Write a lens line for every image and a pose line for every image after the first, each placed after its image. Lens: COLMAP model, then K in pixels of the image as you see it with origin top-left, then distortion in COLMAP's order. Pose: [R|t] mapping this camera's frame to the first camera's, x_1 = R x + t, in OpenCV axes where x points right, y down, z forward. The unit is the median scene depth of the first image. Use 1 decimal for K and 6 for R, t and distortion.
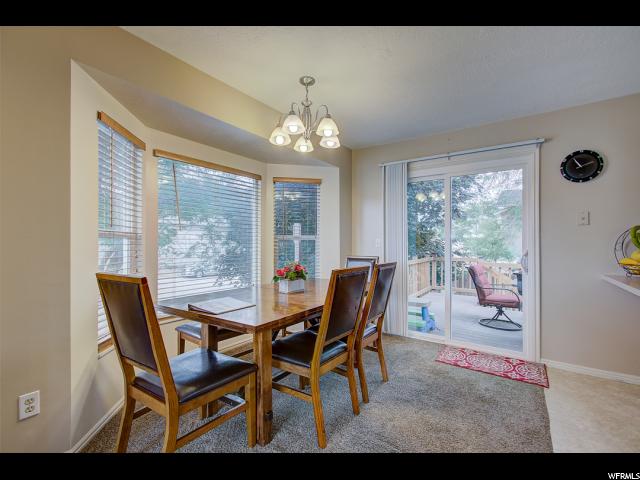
lens RADIAL K [[291.4, 0, 320.0], [0, 291.4, 240.0], [0, 0, 1]] dist [0.002063, 0.000256]
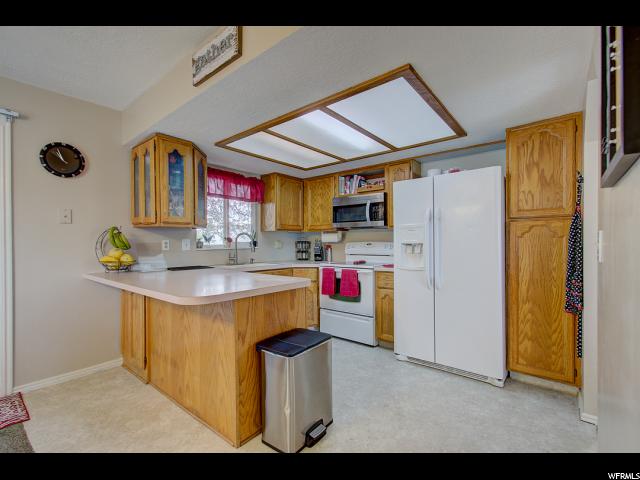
lens RADIAL K [[288.5, 0, 320.3], [0, 288.5, 241.4], [0, 0, 1]] dist [-0.000180, -0.000173]
pose [[0.065077, -0.004981, 0.997868, 0.028095], [-0.001674, 0.999986, 0.005101, 0.000889], [-0.997879, -0.002002, 0.065068, 0.121194]]
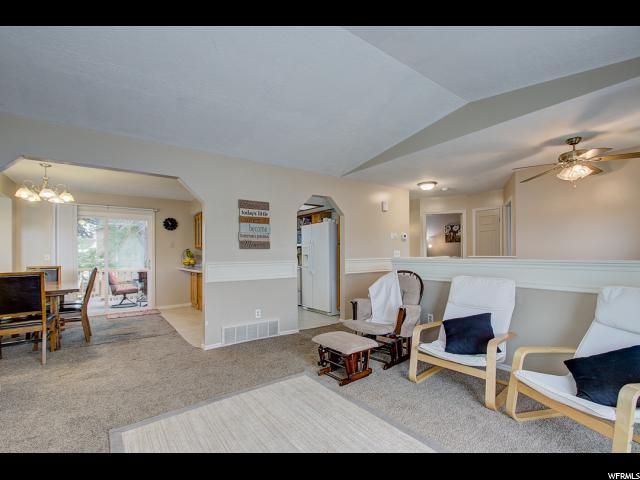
lens RADIAL K [[290.4, 0, 314.5], [0, 290.4, 252.2], [0, 0, 1]] dist [0.001251, 0.000100]
pose [[0.306025, 0.000288, 0.952023, -1.070565], [0.006895, 0.999973, -0.002519, 0.000741], [-0.951998, 0.007335, 0.306015, -0.908635]]
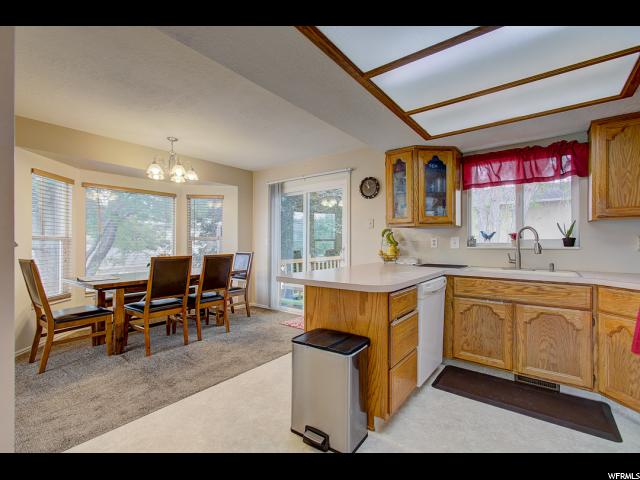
lens RADIAL K [[292.3, 0, 319.9], [0, 292.3, 237.4], [0, 0, 1]] dist [-0.000941, -0.000150]
pose [[0.999184, -0.011667, -0.038674, 0.702958], [0.011380, 0.999906, -0.007655, 0.003895], [0.038760, 0.007208, 0.999223, -0.462423]]
